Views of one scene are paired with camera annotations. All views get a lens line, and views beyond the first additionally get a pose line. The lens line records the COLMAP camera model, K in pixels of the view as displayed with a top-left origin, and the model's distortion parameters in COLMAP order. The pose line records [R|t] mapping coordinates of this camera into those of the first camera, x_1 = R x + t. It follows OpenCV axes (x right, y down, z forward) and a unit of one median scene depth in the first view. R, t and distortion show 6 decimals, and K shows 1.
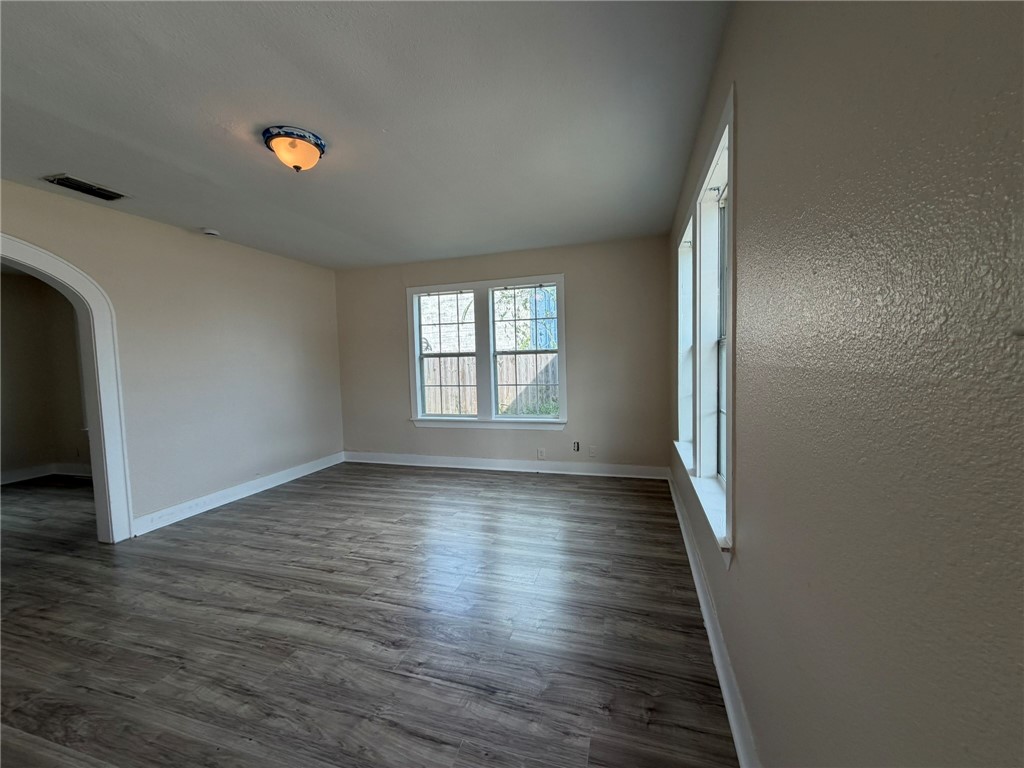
lens RADIAL K [[409.6, 0, 512.0], [0, 409.6, 384.0], [0, 0, 1]] dist [-0.003612, -0.000177]
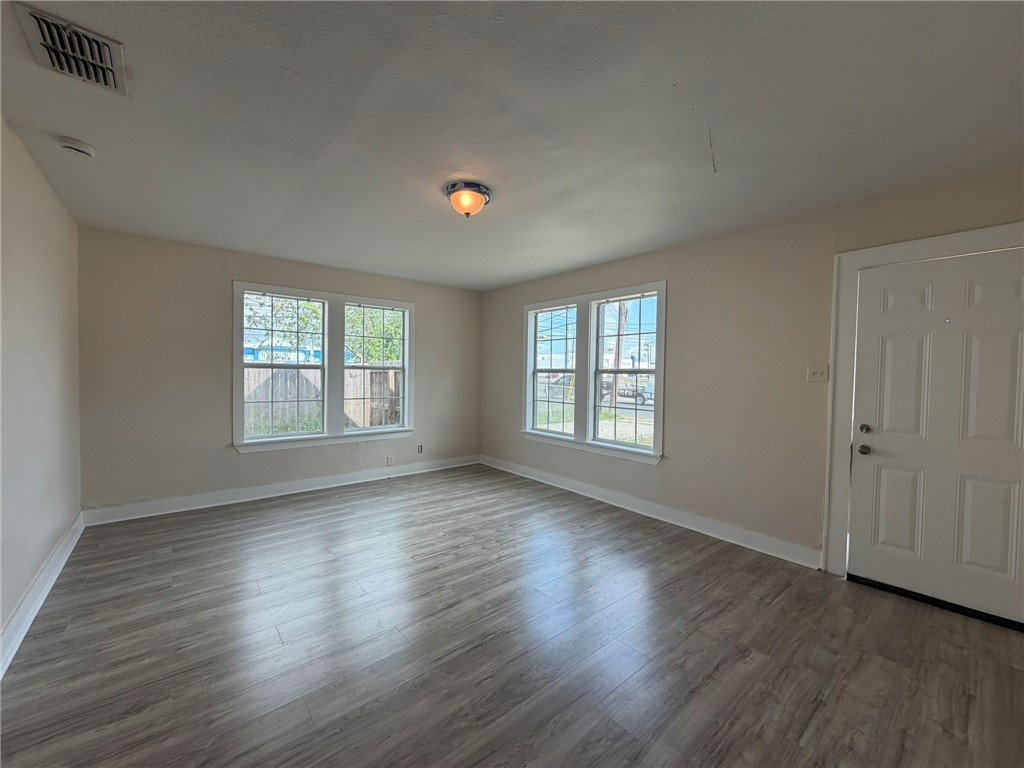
lens RADIAL K [[409.6, 0, 512.0], [0, 409.6, 384.0], [0, 0, 1]] dist [-0.003612, -0.000177]
pose [[0.550849, 0.007729, 0.834569, -0.756605], [0.028976, 0.999177, -0.028380, 0.008018], [-0.834102, 0.039816, 0.550171, 0.136852]]
